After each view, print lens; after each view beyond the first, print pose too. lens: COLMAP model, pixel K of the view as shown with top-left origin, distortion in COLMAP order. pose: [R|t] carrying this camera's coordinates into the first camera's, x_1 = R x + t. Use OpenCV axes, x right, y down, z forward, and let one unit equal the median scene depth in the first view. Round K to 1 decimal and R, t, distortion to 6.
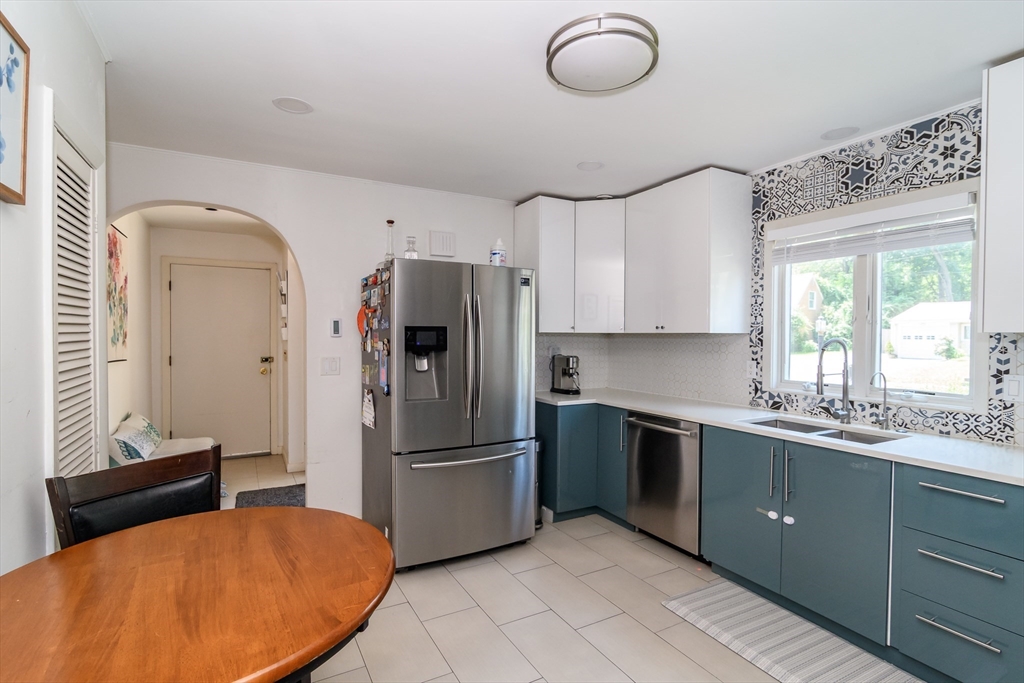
lens RADIAL K [[512.0, 0, 508.9], [0, 512.0, 341.6], [0, 0, 1]] dist [-0.004372, -0.000127]
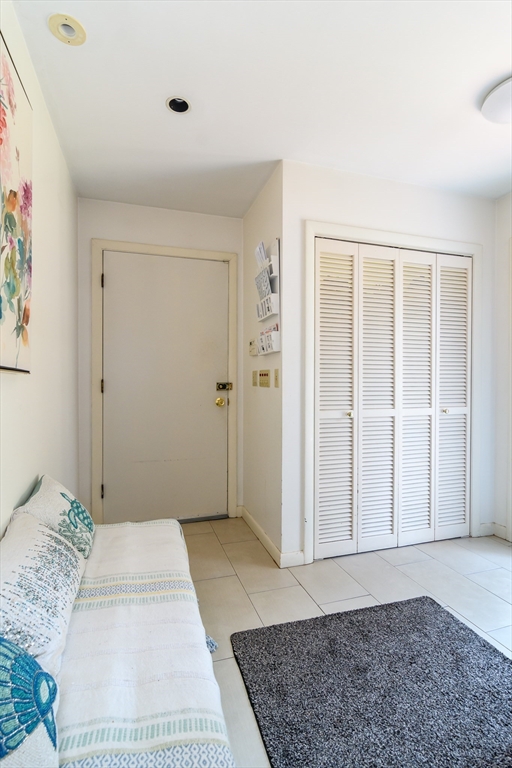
lens RADIAL K [[375.8, 0, 257.5], [0, 375.8, 381.5], [0, 0, 1]] dist [0.000902, -0.000026]
pose [[0.986100, -0.000383, -0.166151, -0.365052], [-0.000828, 0.999974, -0.007216, 0.034770], [0.166149, 0.007253, 0.986074, 0.522611]]
